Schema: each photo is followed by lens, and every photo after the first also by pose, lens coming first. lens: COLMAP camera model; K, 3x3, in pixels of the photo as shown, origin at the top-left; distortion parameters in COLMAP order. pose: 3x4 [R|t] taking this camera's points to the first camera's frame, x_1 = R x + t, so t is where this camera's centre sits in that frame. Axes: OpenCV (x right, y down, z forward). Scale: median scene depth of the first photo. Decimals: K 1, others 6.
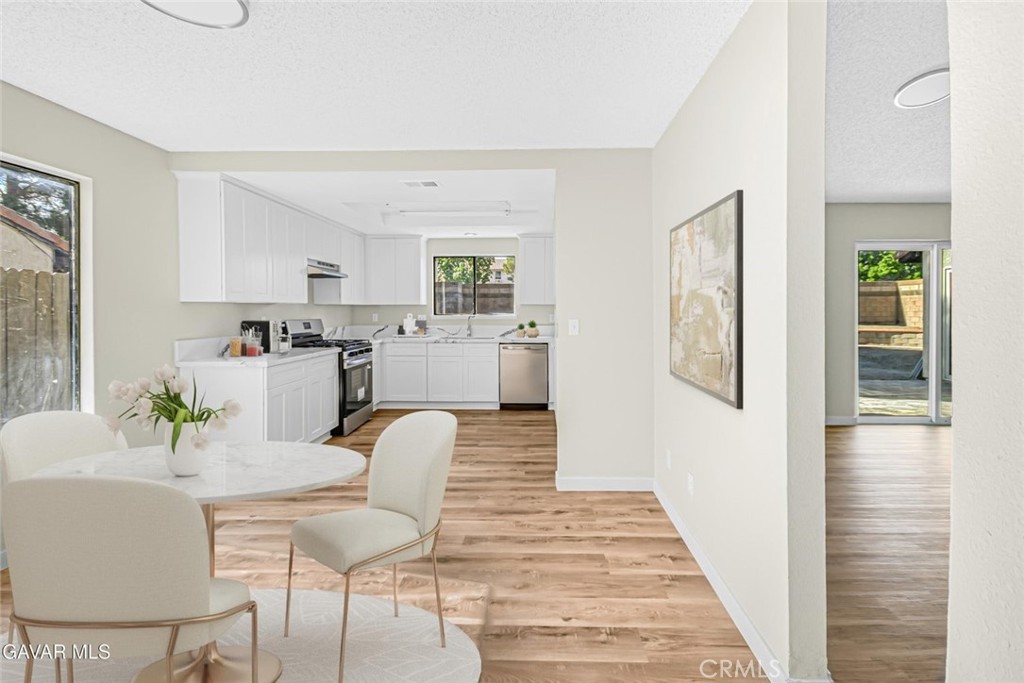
lens RADIAL K [[457.1, 0, 531.1], [0, 457.1, 313.4], [0, 0, 1]] dist [0.009428, -0.002019]
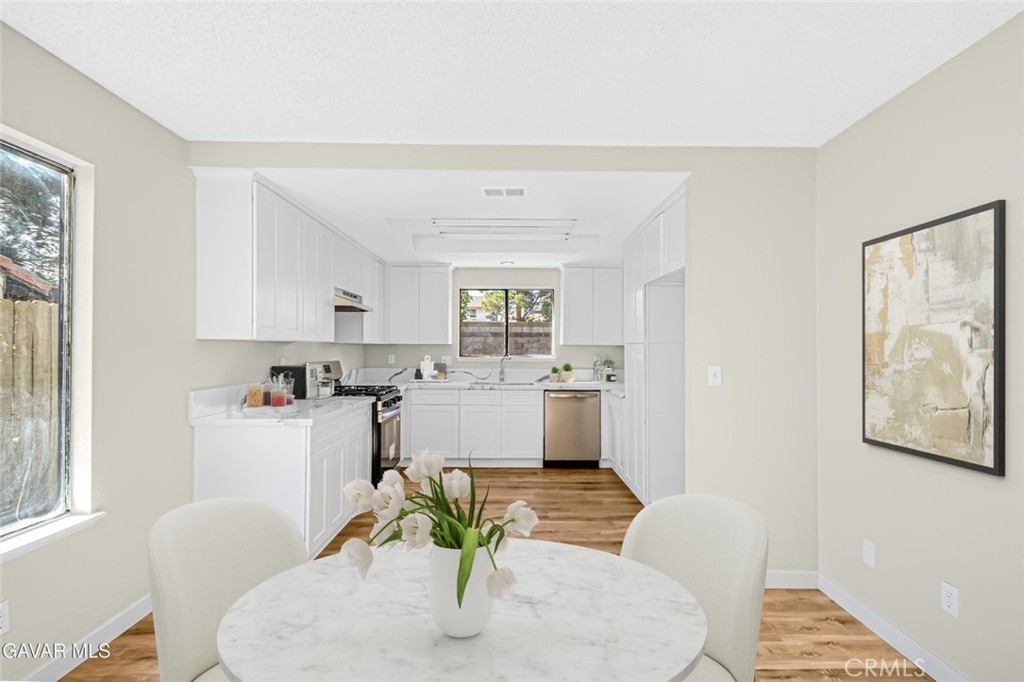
lens RADIAL K [[457.1, 0, 494.2], [0, 457.1, 346.4], [0, 0, 1]] dist [0.009428, -0.002019]
pose [[0.999654, 0.004418, 0.025931, -0.264458], [-0.003995, 0.999858, -0.016343, -0.002681], [-0.025999, 0.016234, 0.999530, 0.207969]]
